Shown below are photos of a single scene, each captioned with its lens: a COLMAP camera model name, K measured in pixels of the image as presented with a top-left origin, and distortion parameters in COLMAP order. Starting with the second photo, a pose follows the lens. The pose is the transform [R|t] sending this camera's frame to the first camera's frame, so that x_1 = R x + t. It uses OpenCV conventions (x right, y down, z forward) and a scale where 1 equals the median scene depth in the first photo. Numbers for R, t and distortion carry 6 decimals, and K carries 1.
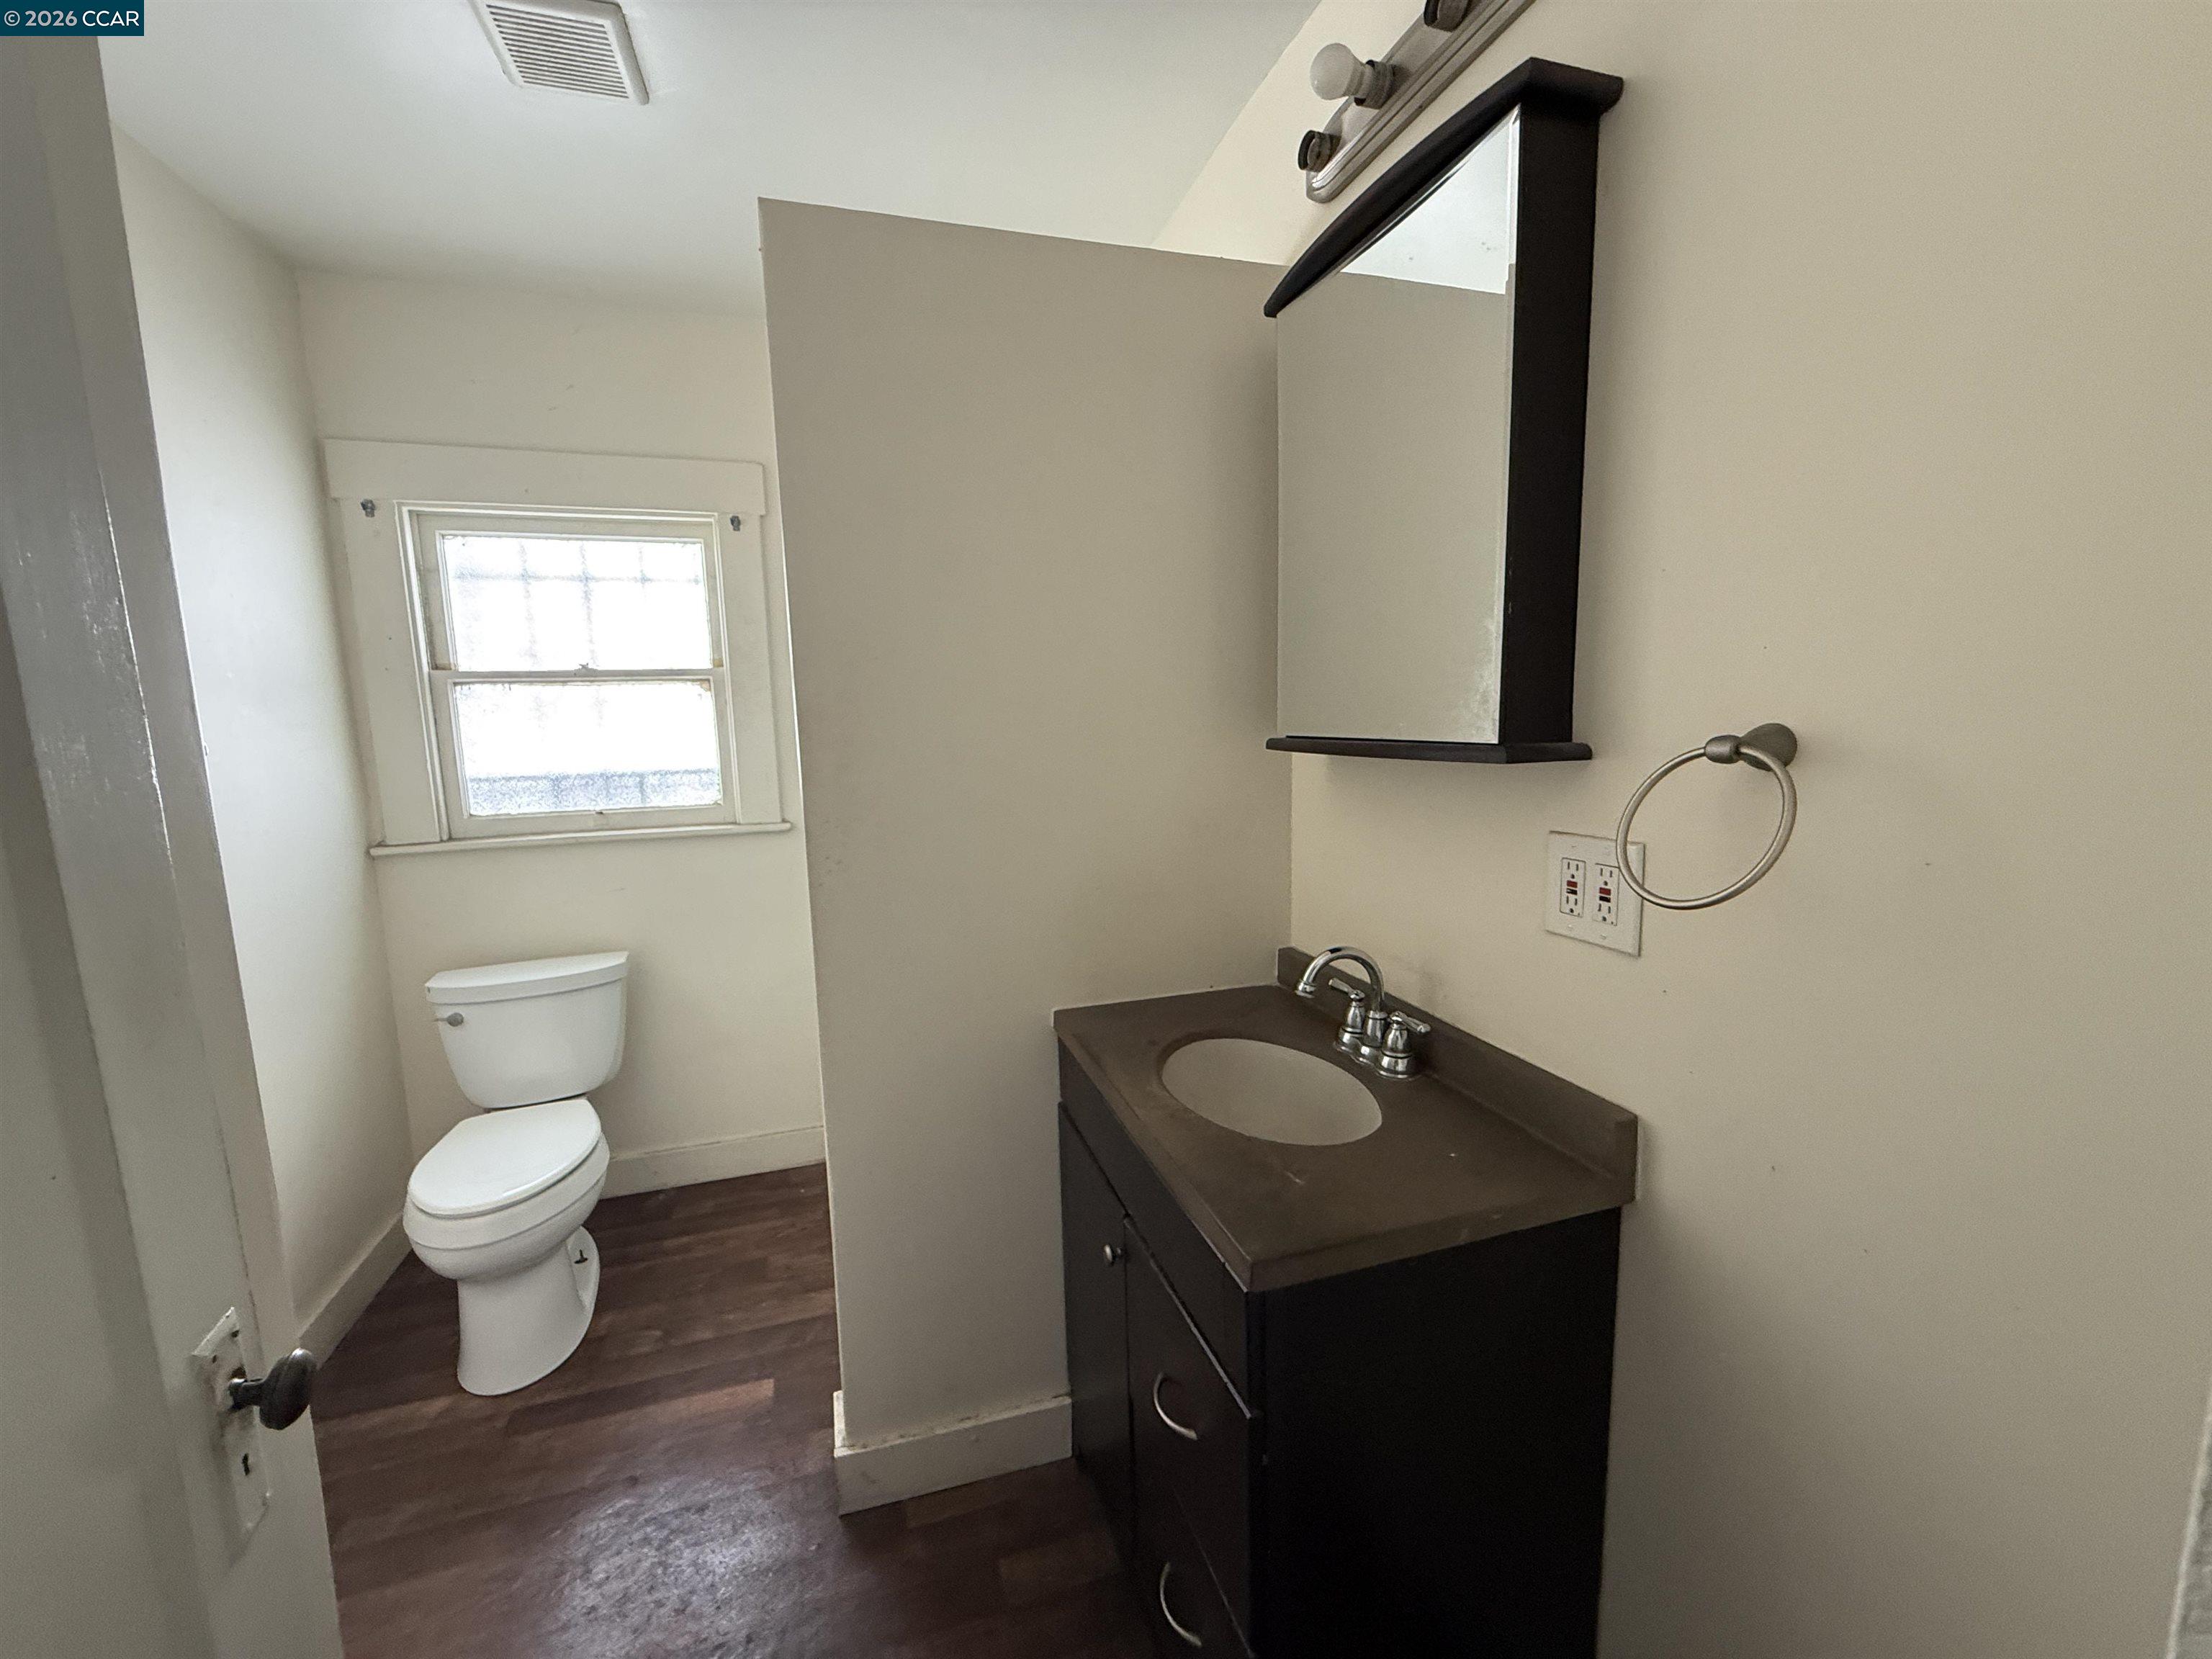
lens RADIAL K [[879.6, 0, 1106.2], [0, 879.6, 830.1], [0, 0, 1]] dist [-0.001449, -0.000282]
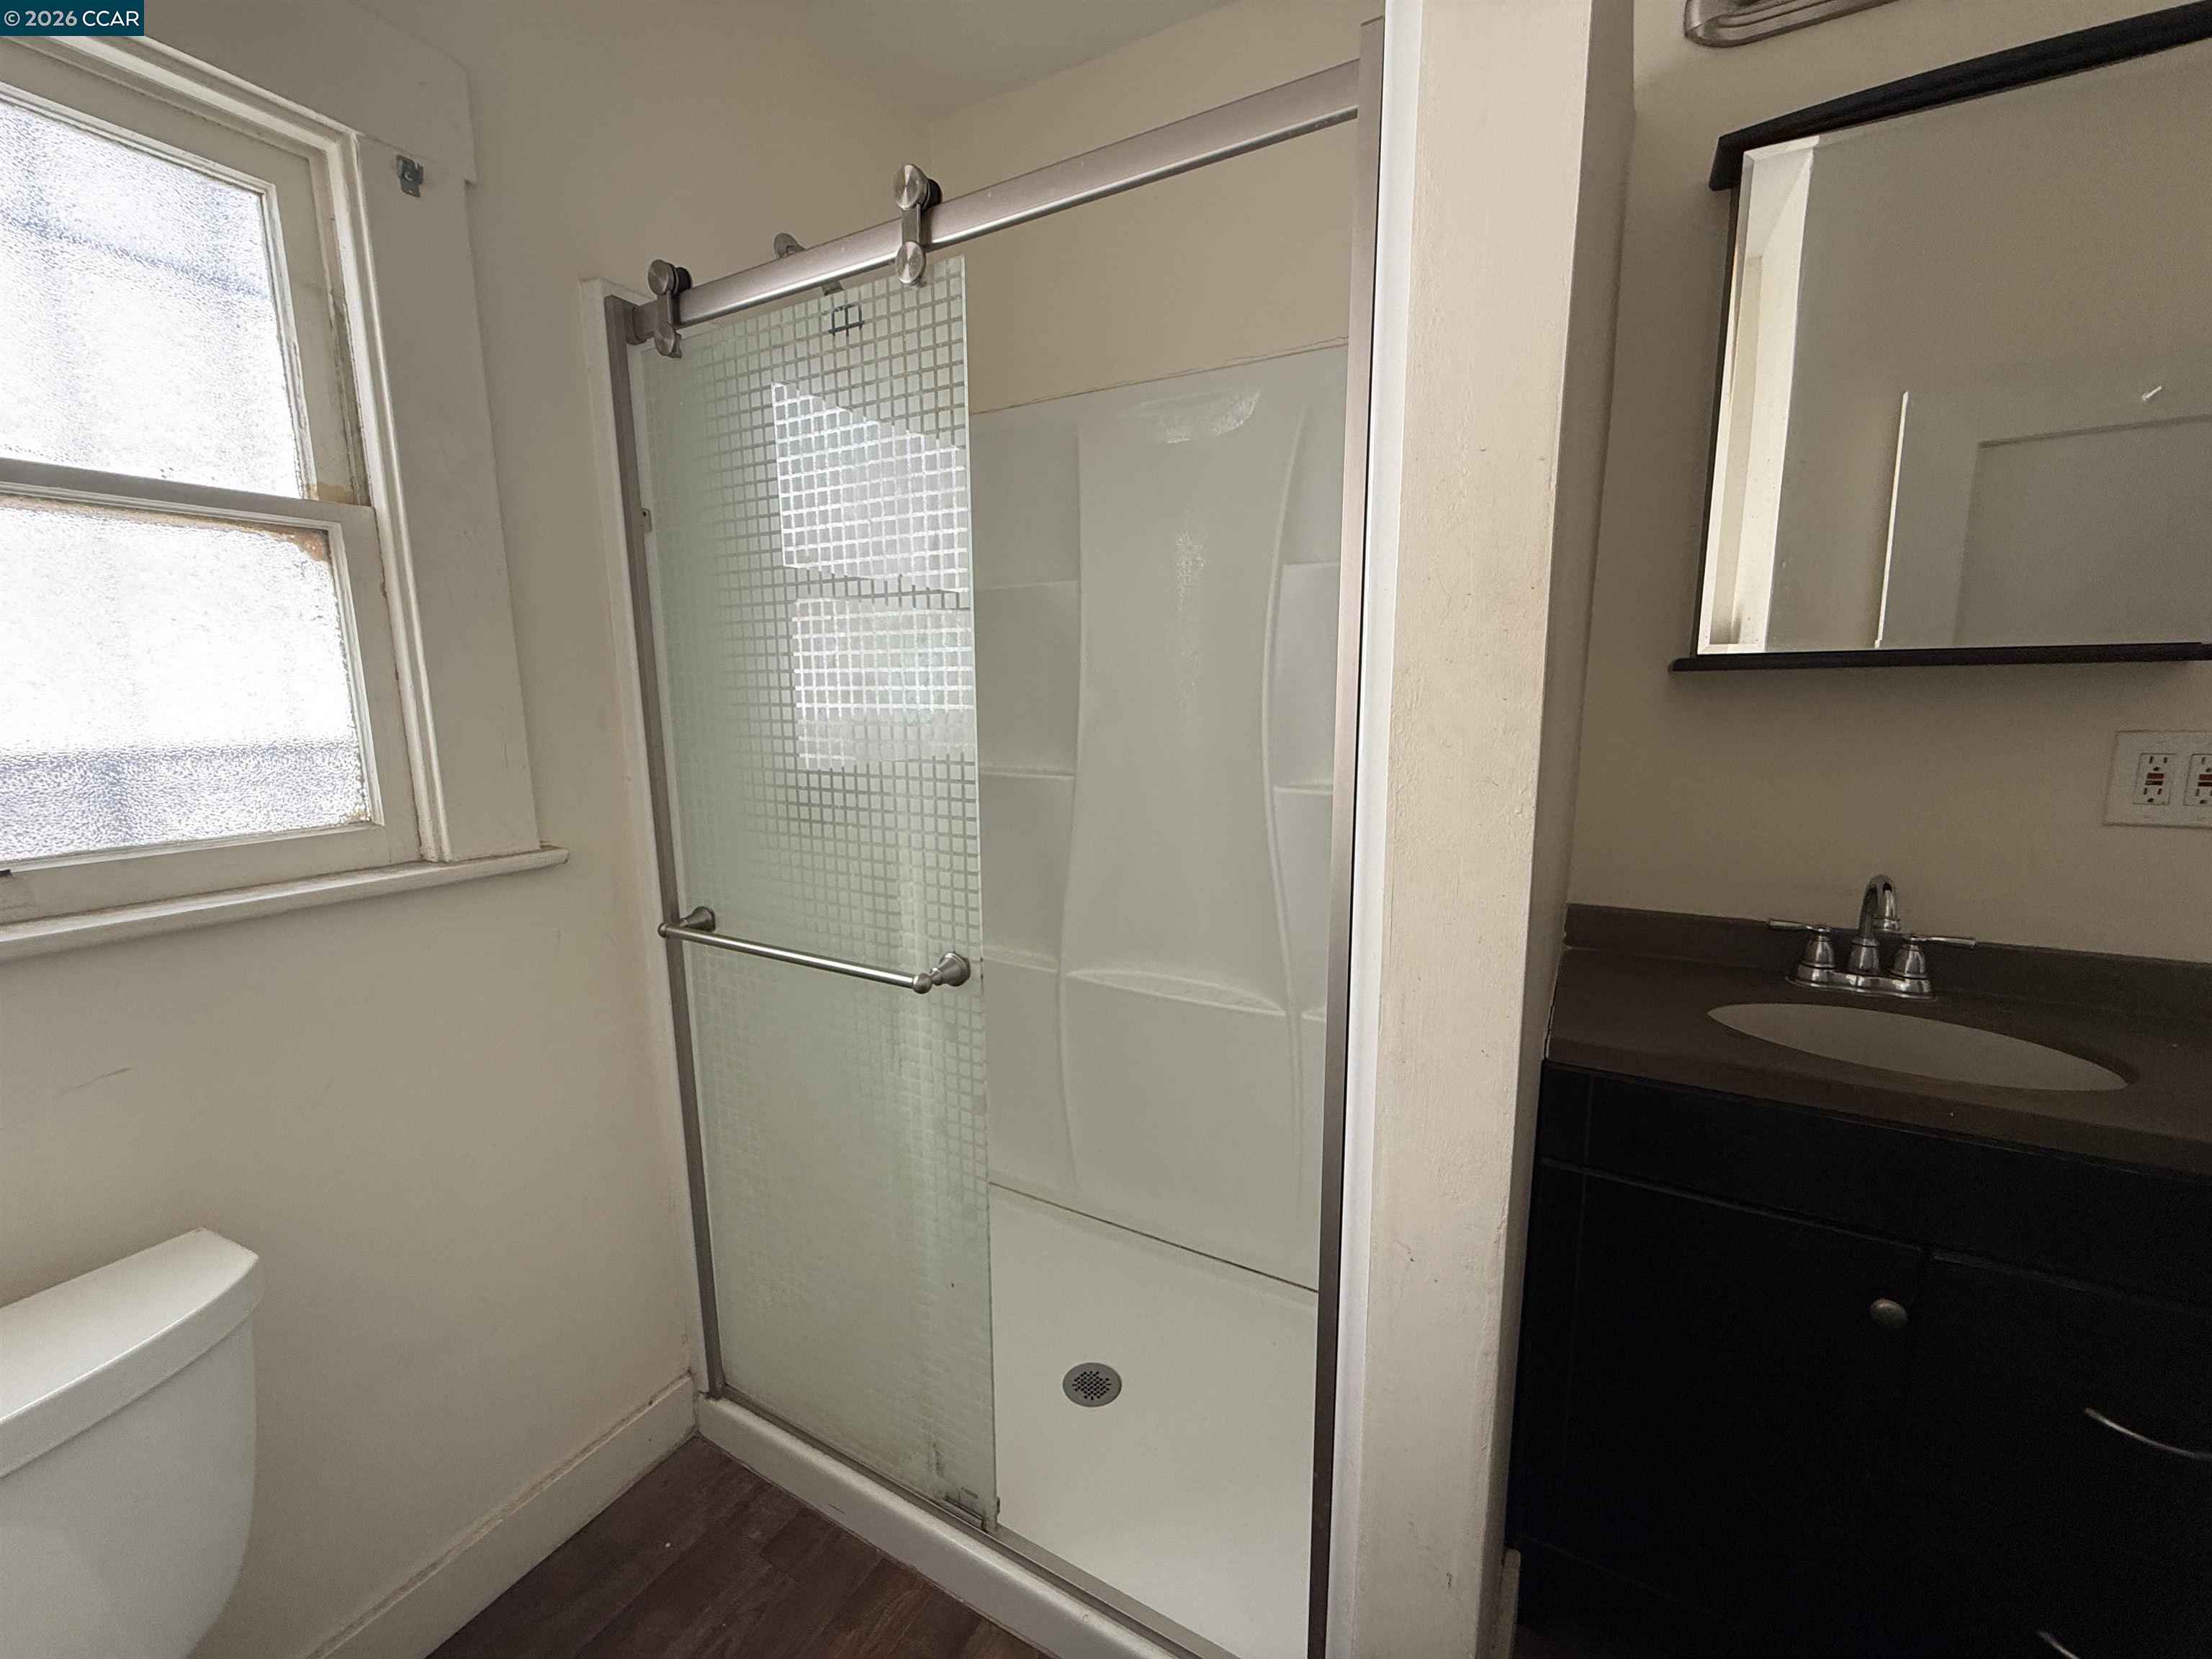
lens RADIAL K [[879.6, 0, 1101.0], [0, 879.6, 824.8], [0, 0, 1]] dist [-0.001449, -0.000282]
pose [[0.727983, -0.094582, 0.679039, -0.482519], [0.086886, 0.995180, 0.045468, -0.017346], [-0.680067, 0.025899, 0.732692, 0.441547]]
